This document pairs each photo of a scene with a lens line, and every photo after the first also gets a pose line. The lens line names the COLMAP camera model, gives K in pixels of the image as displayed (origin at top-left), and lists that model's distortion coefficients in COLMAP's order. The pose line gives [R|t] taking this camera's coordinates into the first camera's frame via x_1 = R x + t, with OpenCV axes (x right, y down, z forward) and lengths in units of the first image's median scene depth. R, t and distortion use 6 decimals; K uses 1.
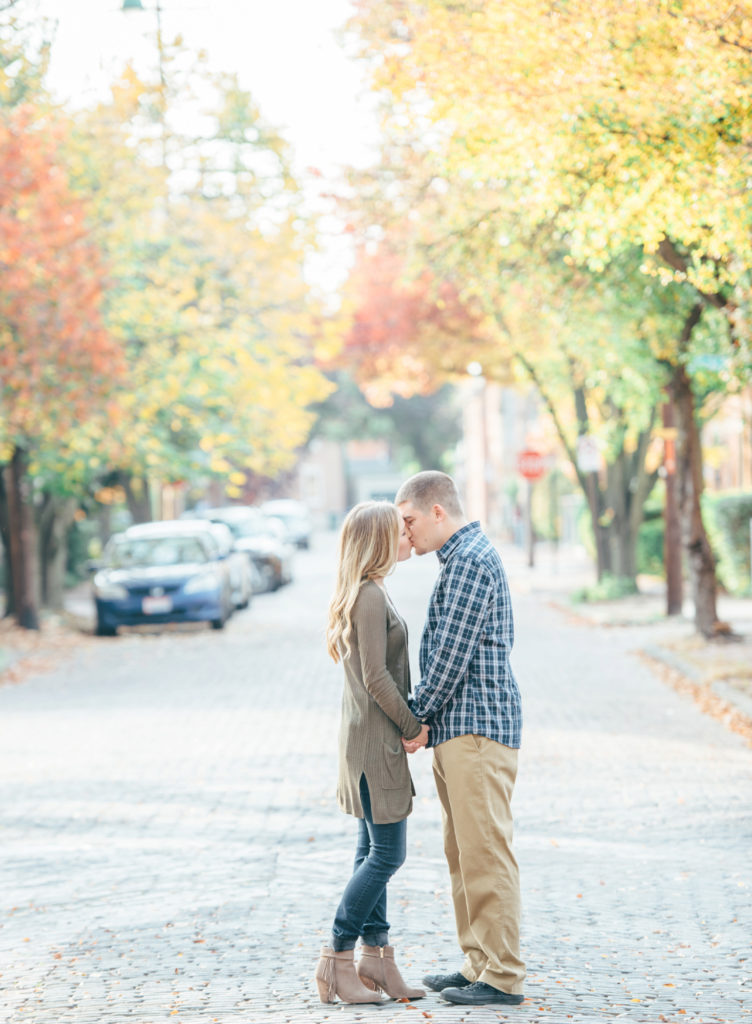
lens RADIAL K [[4231.8, 0, 376.0], [0, 4231.8, 512.0], [0, 0, 1]] dist [0.309681, 3.728662]
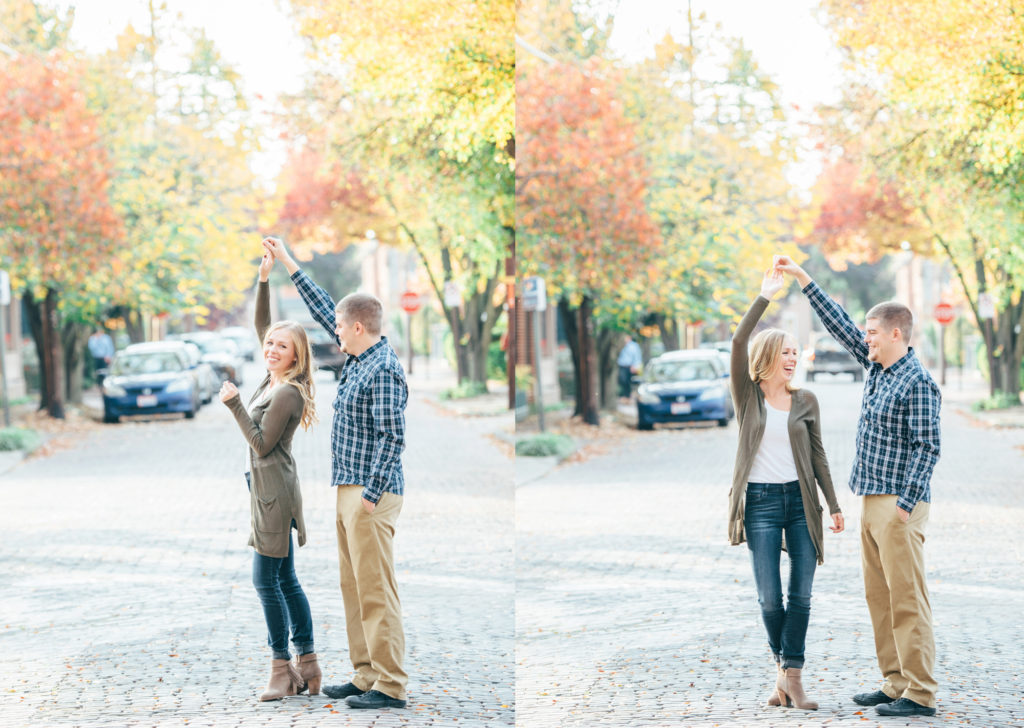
lens RADIAL K [[3555.8, 0, 512.0], [0, 3555.8, 364.0], [0, 0, 1]] dist [-0.315681, 0.904220]
pose [[0.998450, 0.000294, 0.055663, 0.003799], [-0.000725, 0.999970, 0.007726, 0.000365], [-0.055659, -0.007754, 0.998420, -0.172727]]
